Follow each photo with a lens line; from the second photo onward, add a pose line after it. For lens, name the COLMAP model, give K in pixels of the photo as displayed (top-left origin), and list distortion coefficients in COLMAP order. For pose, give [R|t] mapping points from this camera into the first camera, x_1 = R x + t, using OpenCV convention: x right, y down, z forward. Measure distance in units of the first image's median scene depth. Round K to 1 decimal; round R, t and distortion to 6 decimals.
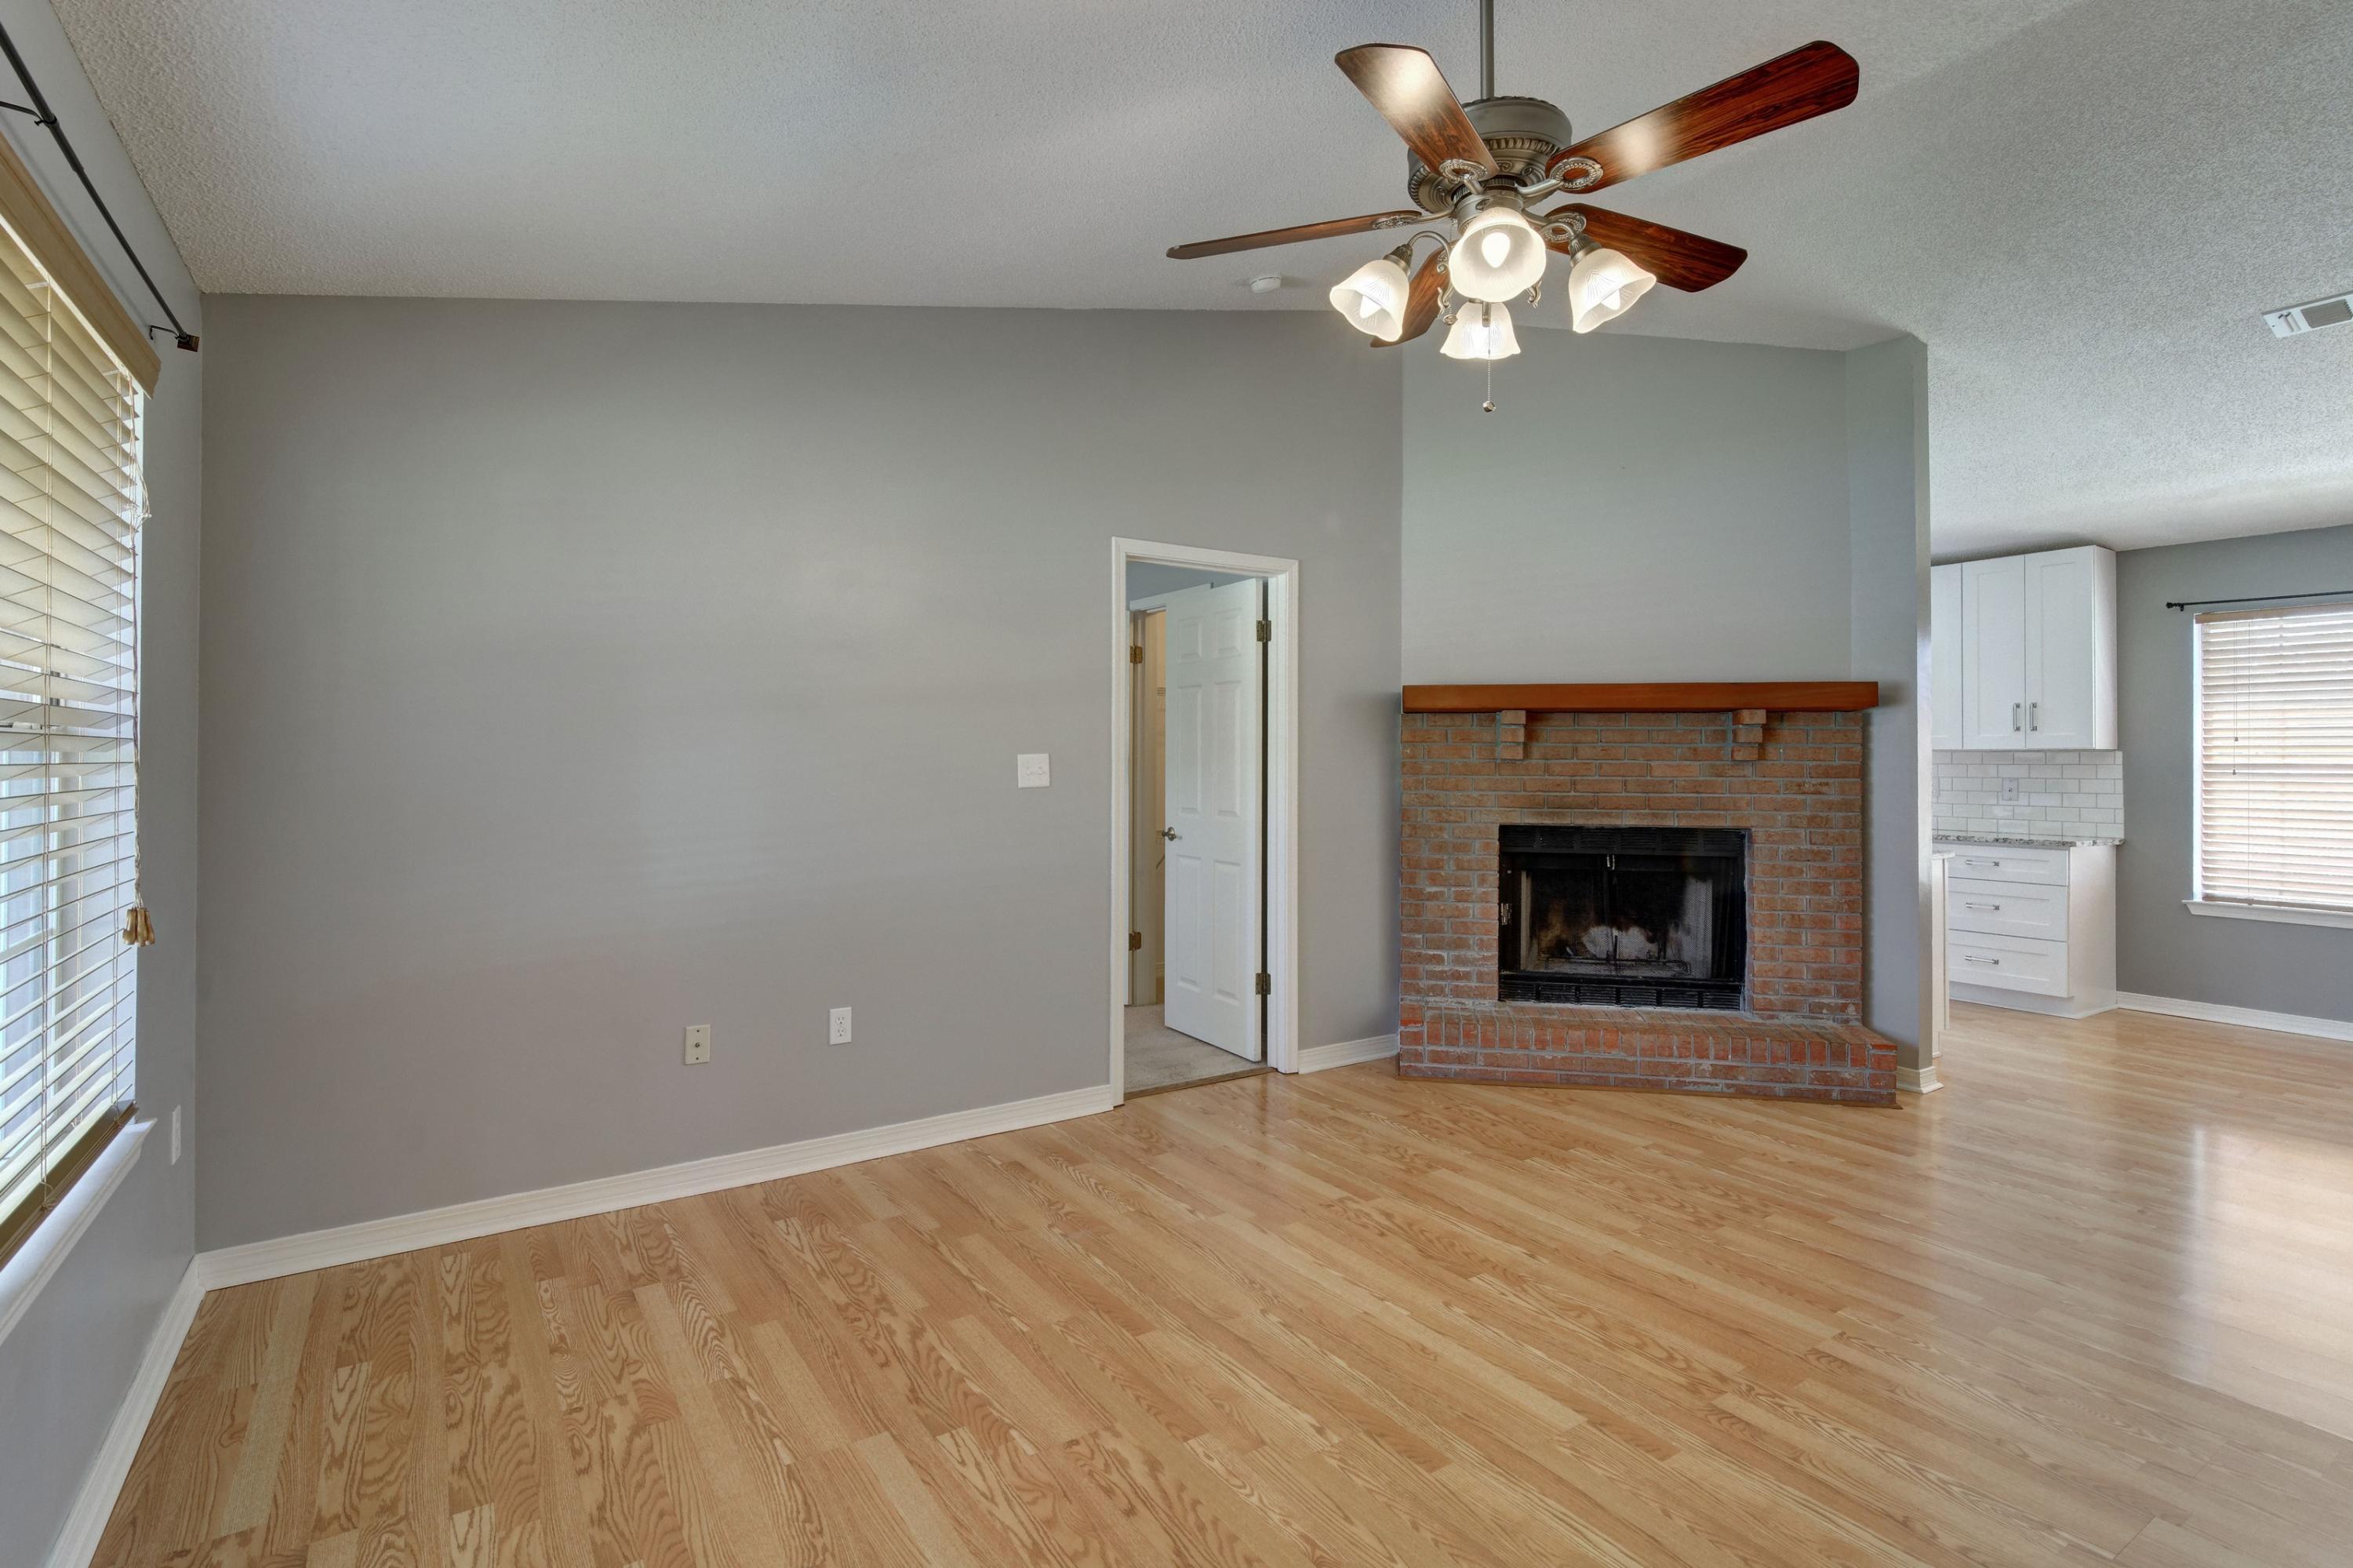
lens RADIAL K [[1129.7, 0, 1177.6], [0, 1129.7, 718.6], [0, 0, 1]] dist [-0.000753, -0.000262]
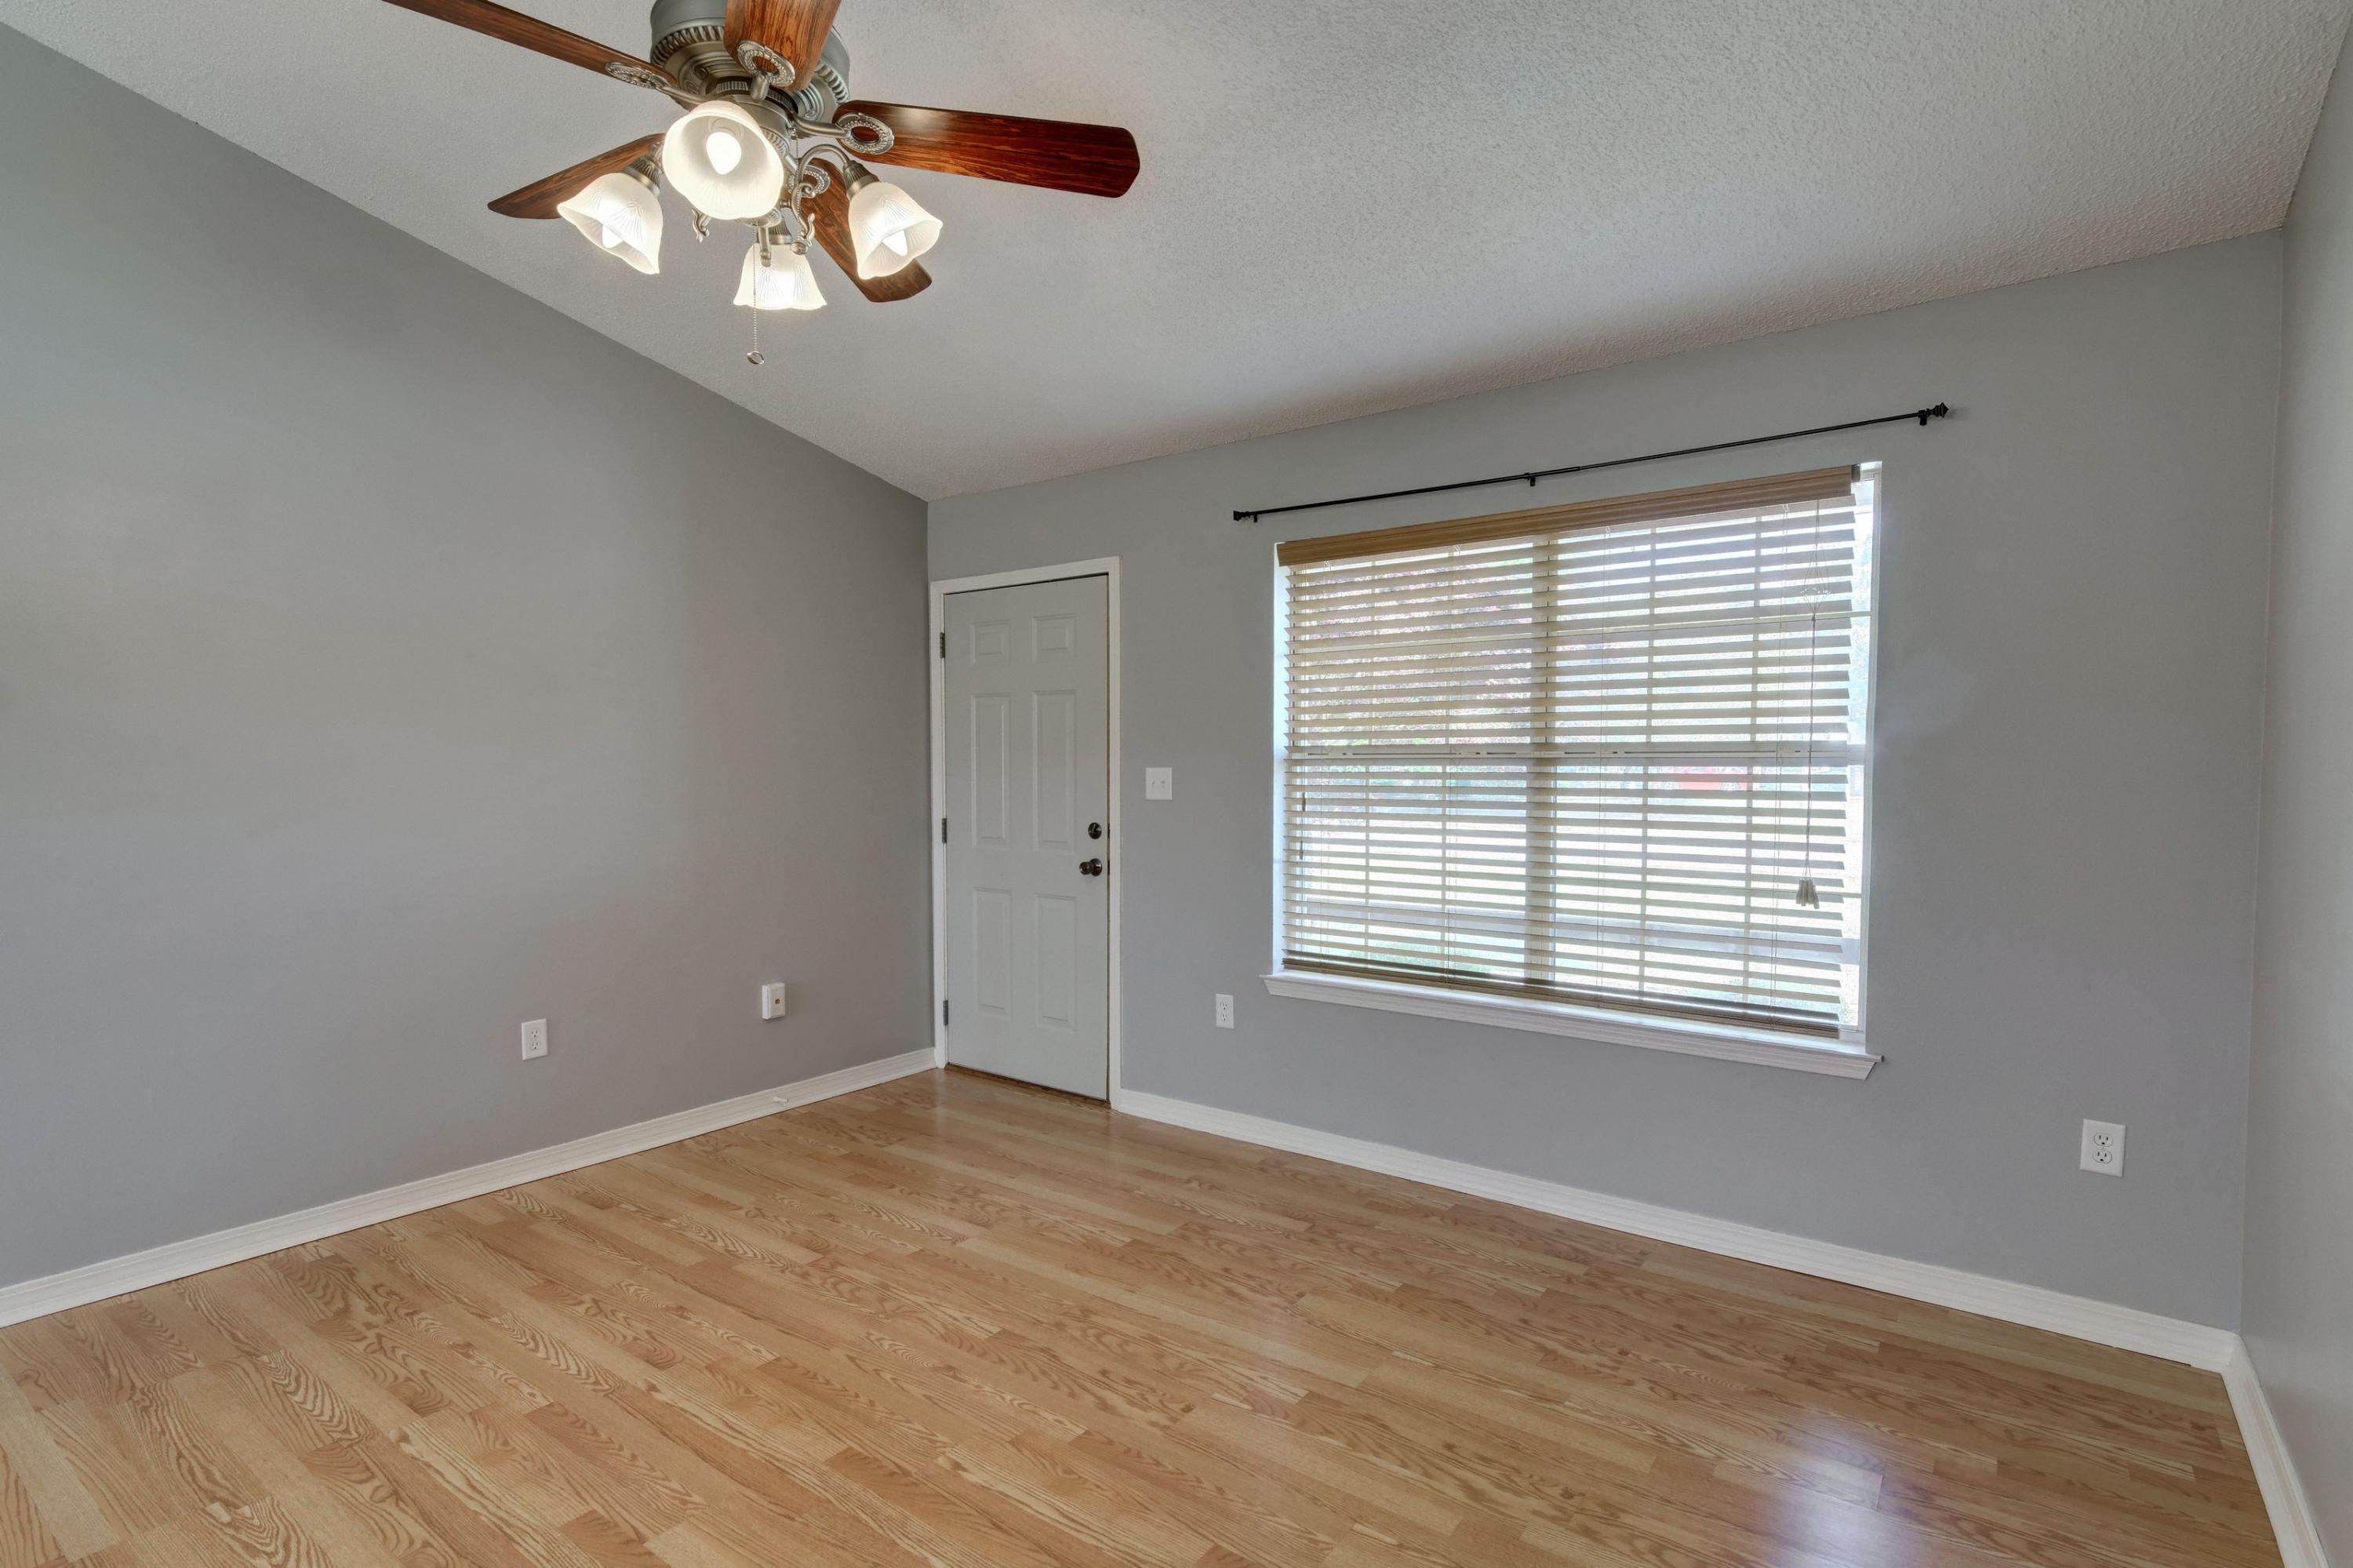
lens RADIAL K [[1139.3, 0, 1172.2], [0, 1139.3, 840.8], [0, 0, 1]] dist [0.003591, 0.000358]
pose [[-0.936243, 0.019854, -0.350793, 0.196079], [0.008185, 0.999364, 0.034716, 0.043492], [0.351259, 0.029631, -0.935809, 1.347667]]
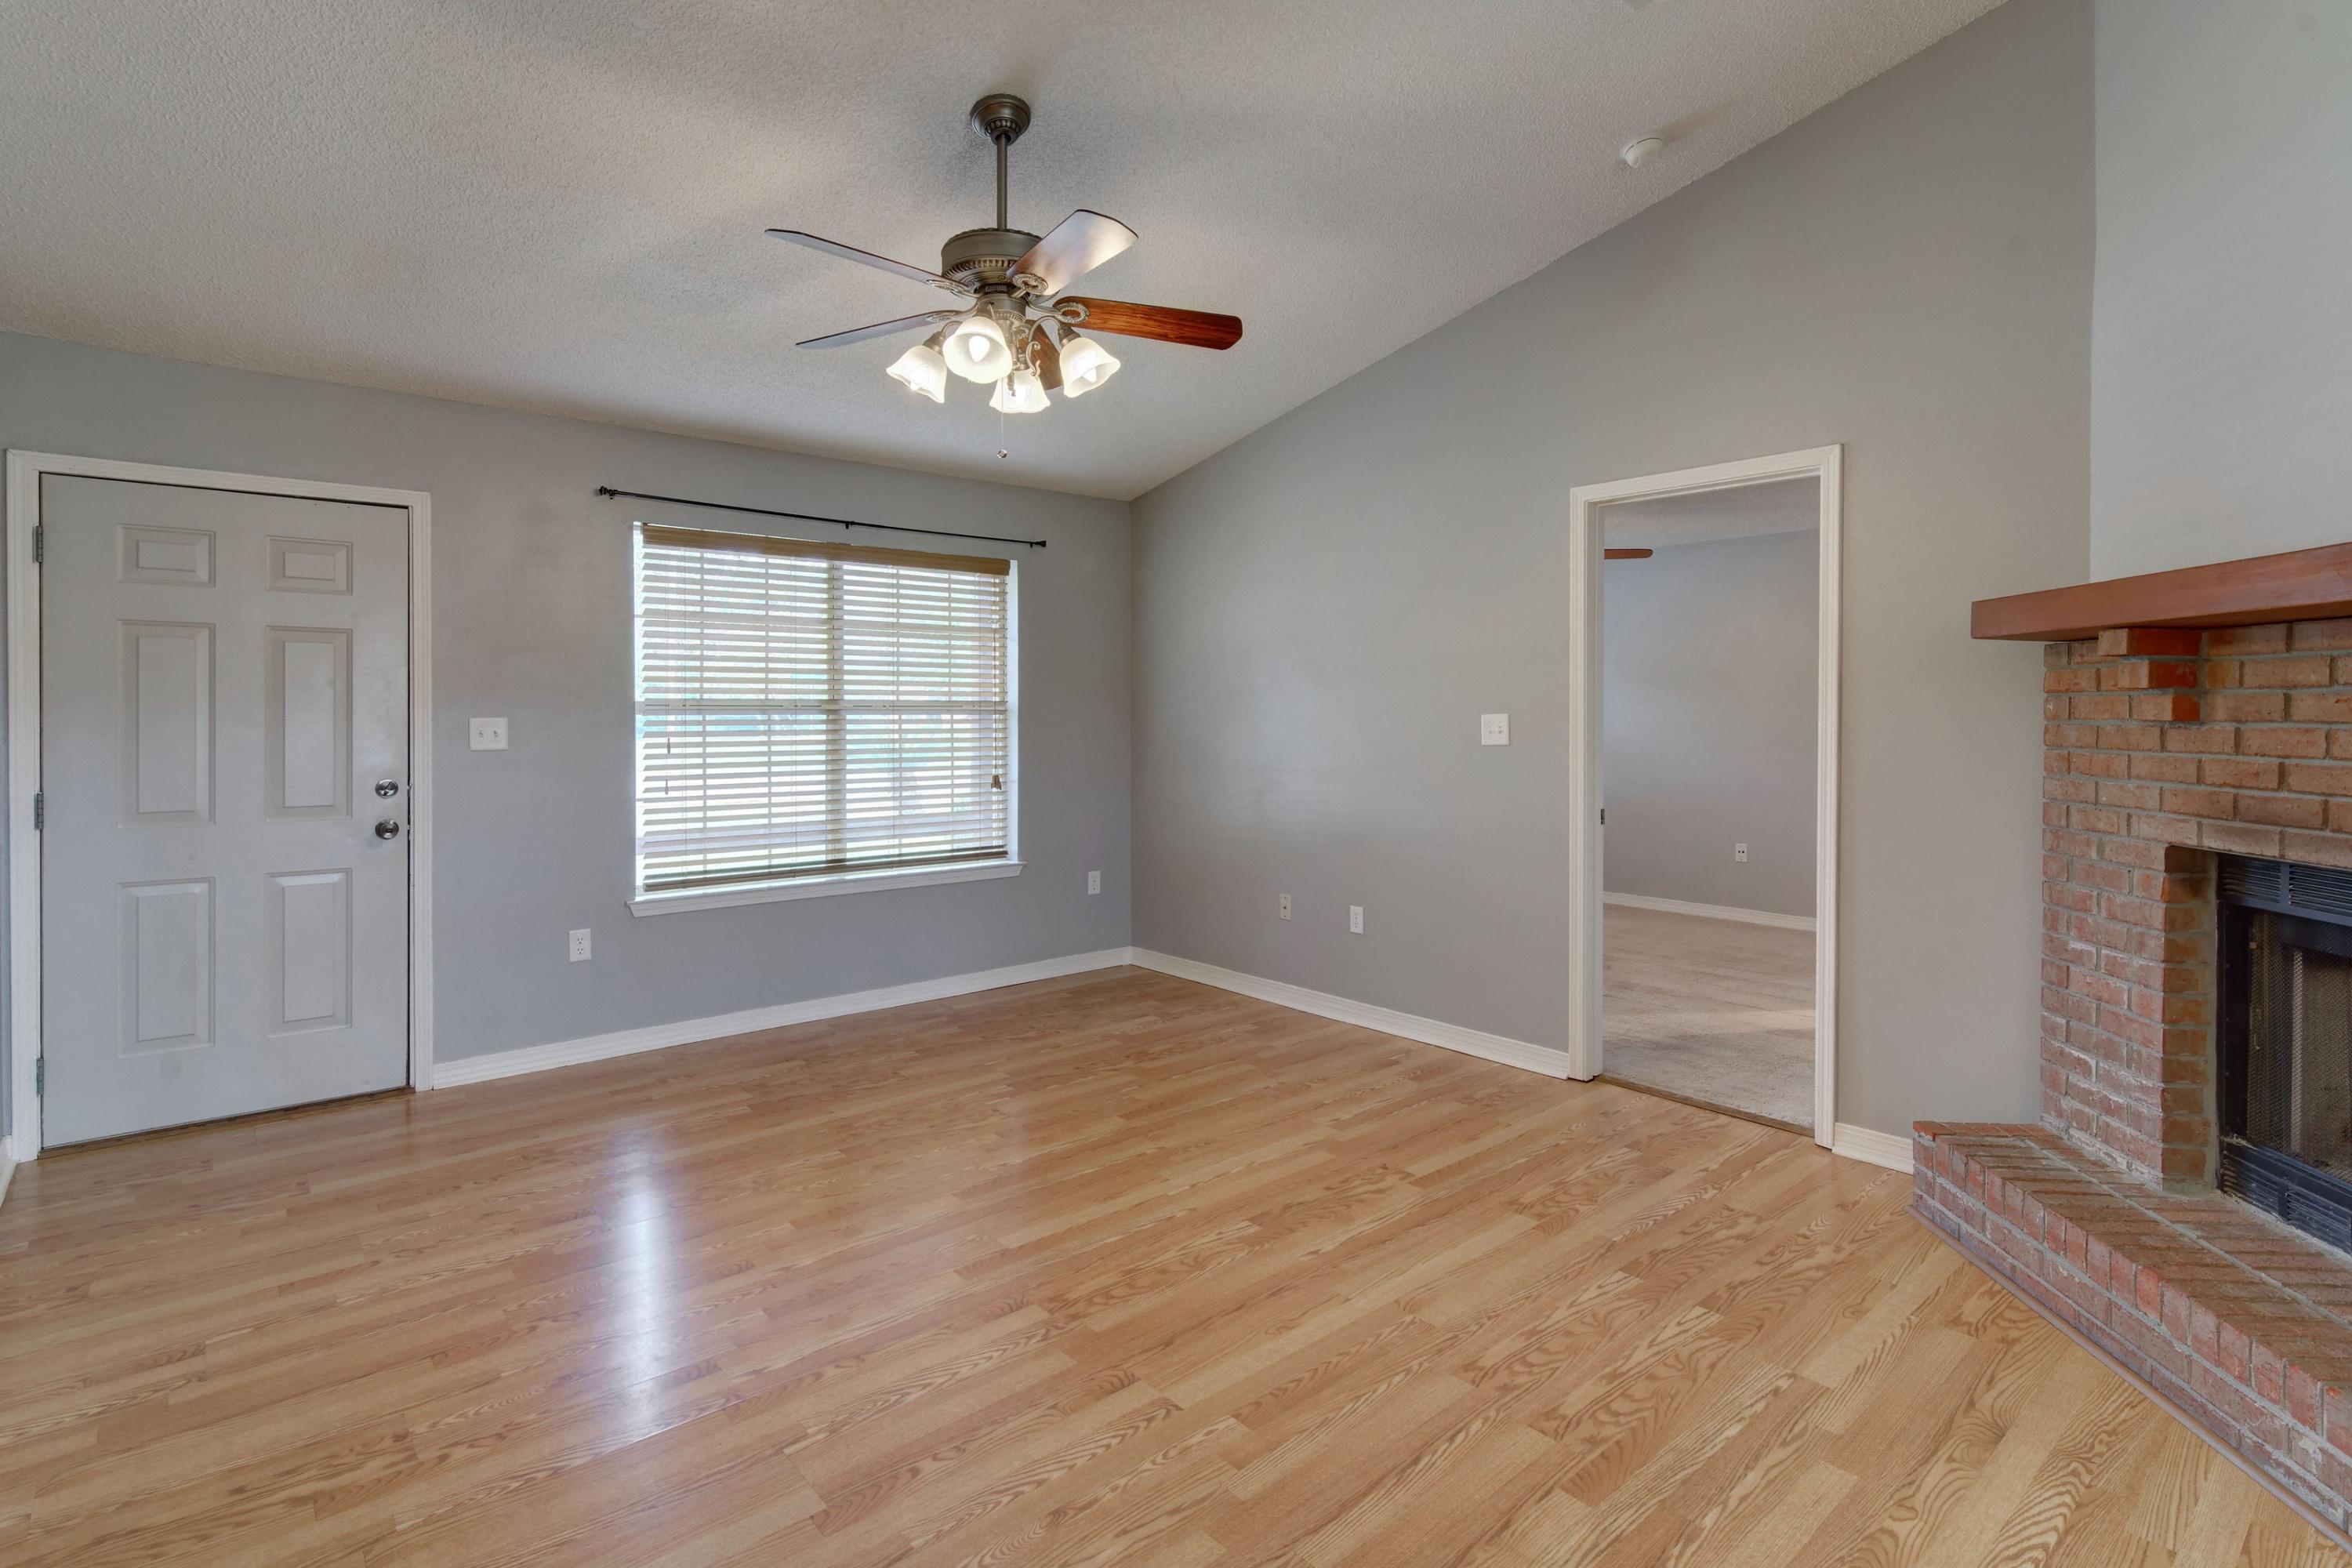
lens RADIAL K [[1128.1, 0, 1182.4], [0, 1128.1, 779.8], [0, 0, 1]] dist [-0.000120, -0.000385]
pose [[0.132073, 0.055190, -0.989702, 1.110840], [0.034167, 0.997602, 0.060190, 0.024927], [0.990651, -0.041765, 0.129871, 0.731221]]
